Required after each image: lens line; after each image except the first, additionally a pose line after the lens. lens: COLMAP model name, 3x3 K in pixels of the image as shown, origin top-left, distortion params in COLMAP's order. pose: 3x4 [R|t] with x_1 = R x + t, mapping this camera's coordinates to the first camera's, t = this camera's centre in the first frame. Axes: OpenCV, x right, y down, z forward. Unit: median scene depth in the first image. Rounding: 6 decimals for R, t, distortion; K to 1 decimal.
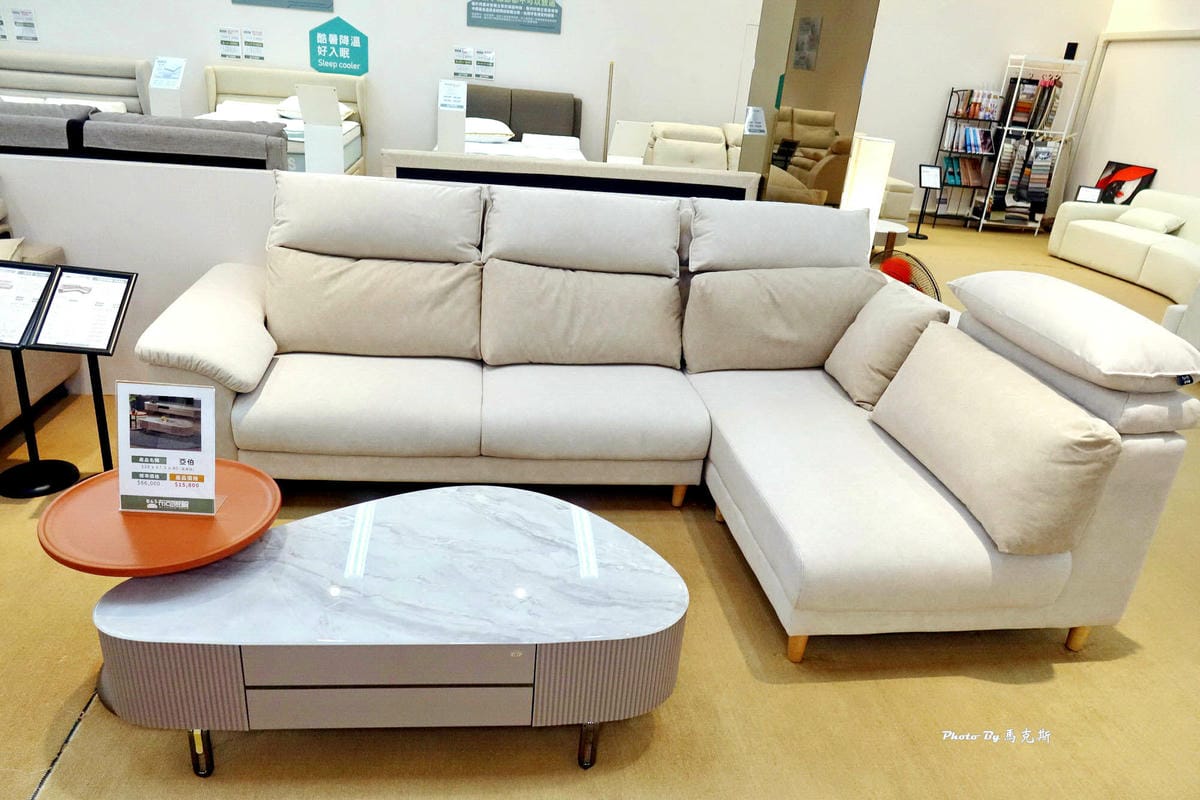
lens RADIAL K [[825.2, 0, 600.0], [0, 825.2, 400.0], [0, 0, 1]] dist [-0.005741, 0.001167]
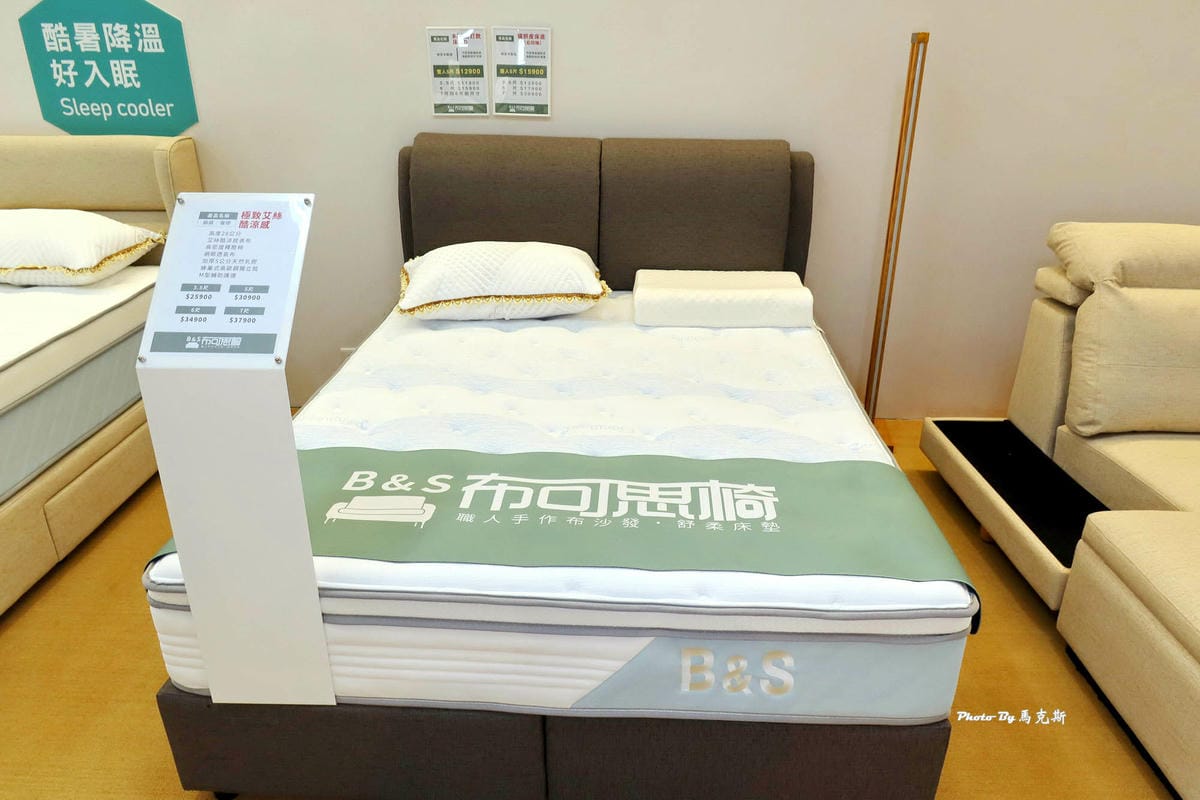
lens RADIAL K [[825.2, 0, 600.0], [0, 825.2, 400.0], [0, 0, 1]] dist [-0.005741, 0.001167]
pose [[0.981760, -0.003558, -0.190092, -0.046262], [0.008143, 0.999694, 0.023342, -0.289227], [0.189951, -0.024465, 0.981489, 0.691568]]
